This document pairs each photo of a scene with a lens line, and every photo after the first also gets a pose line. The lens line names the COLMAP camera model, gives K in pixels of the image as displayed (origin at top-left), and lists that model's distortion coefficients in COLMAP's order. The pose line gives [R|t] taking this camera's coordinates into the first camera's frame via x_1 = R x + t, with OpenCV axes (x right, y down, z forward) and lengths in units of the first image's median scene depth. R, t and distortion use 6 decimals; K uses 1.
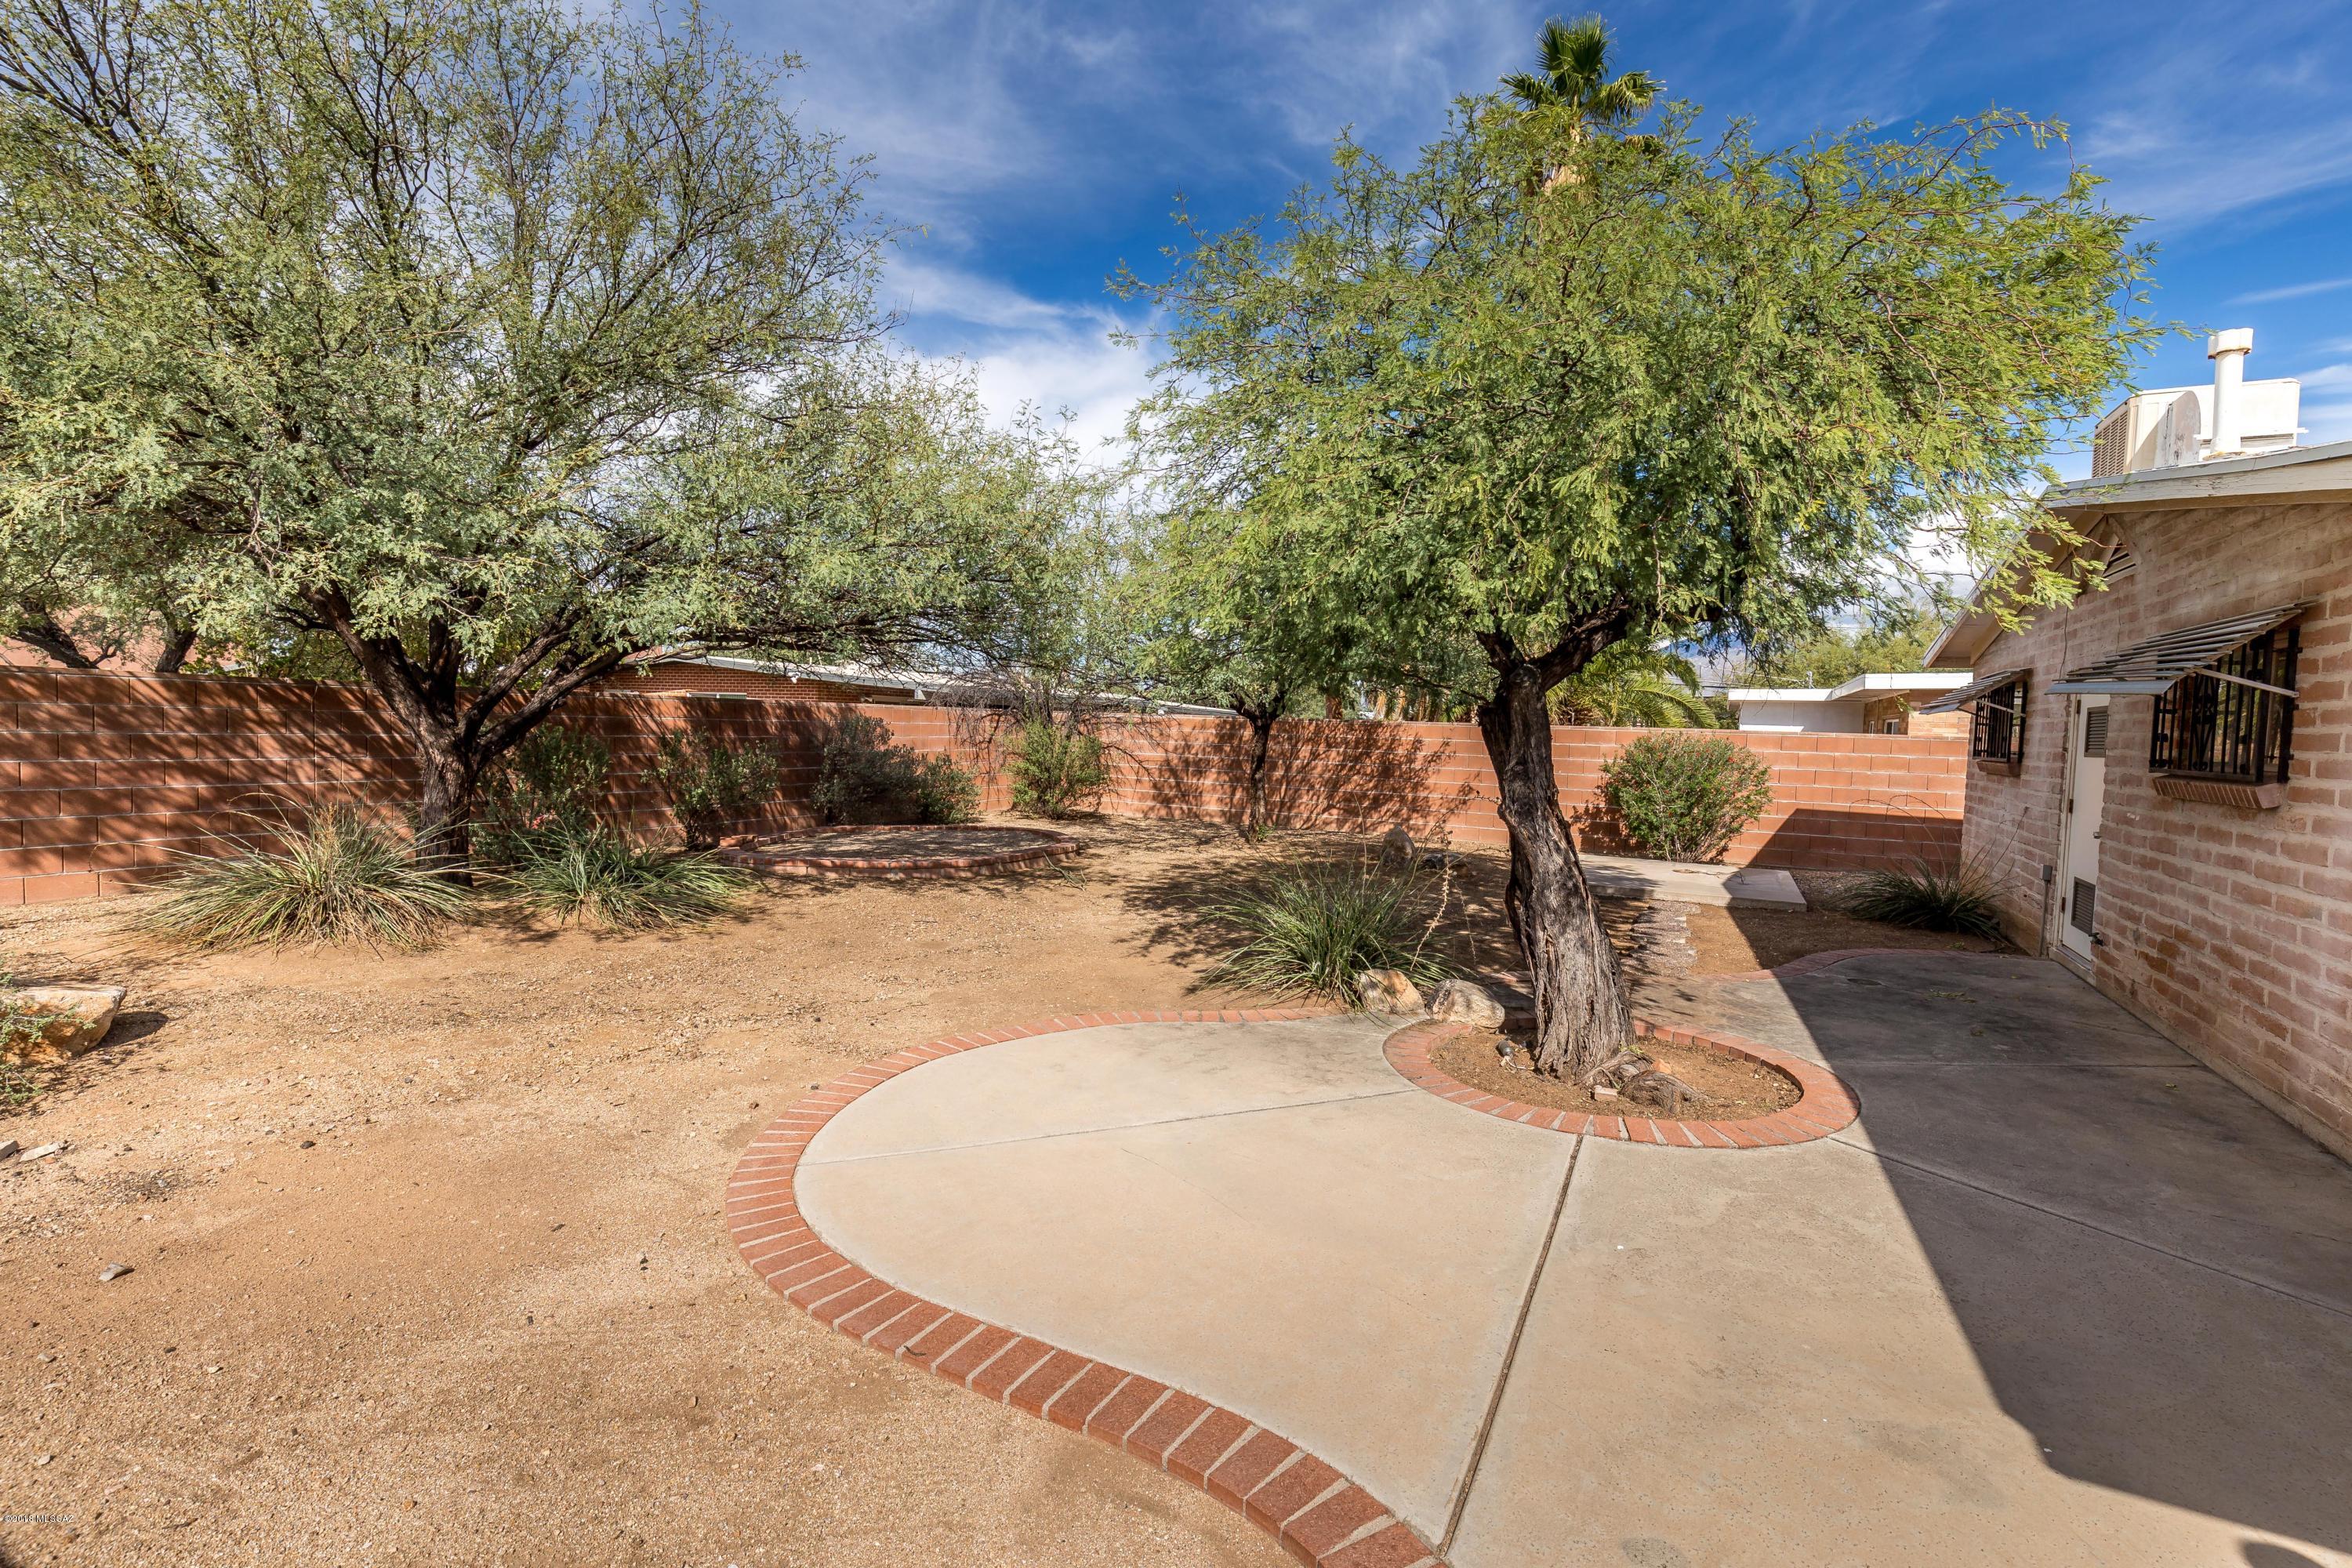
lens RADIAL K [[1076.9, 0, 1175.0], [0, 1076.9, 784.5], [0, 0, 1]] dist [-0.003862, 0.003136]
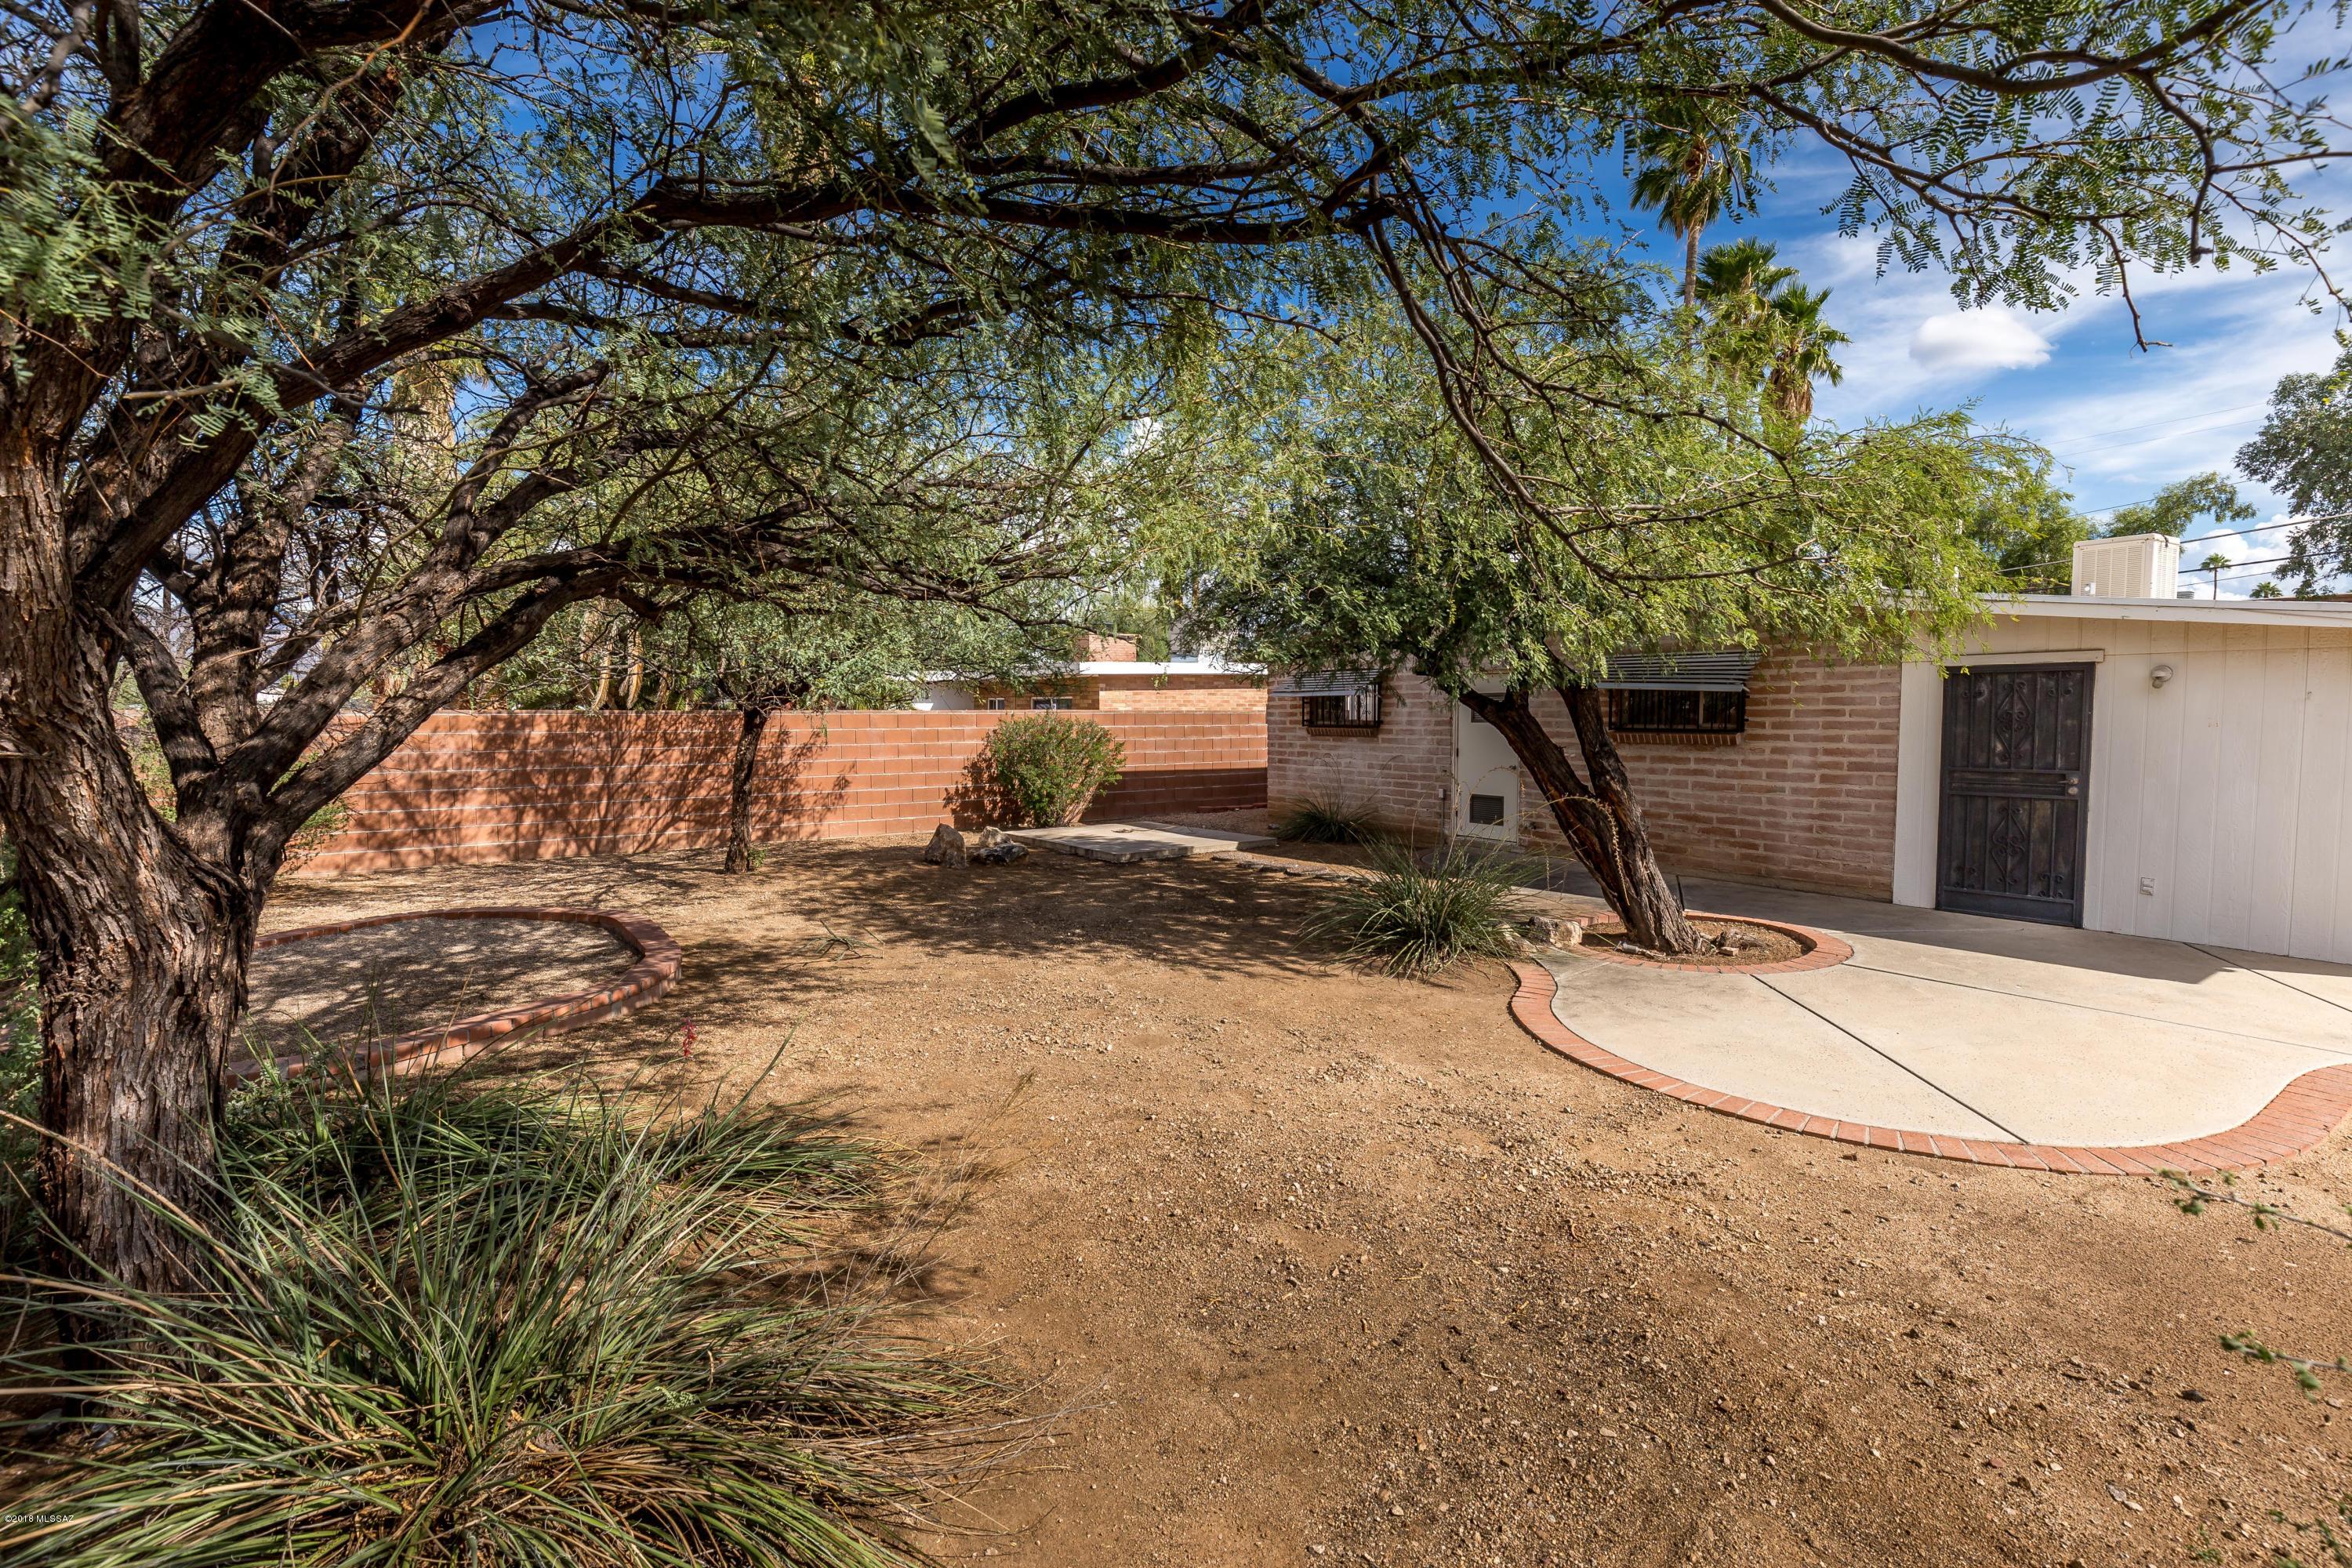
lens RADIAL K [[1076.9, 0, 1175.2], [0, 1076.9, 783.5], [0, 0, 1]] dist [-0.003862, 0.003136]
pose [[0.451470, -0.091241, 0.887609, -0.391554], [0.068933, 0.995352, 0.067254, -0.034148], [-0.889620, 0.030823, 0.455661, 0.303513]]
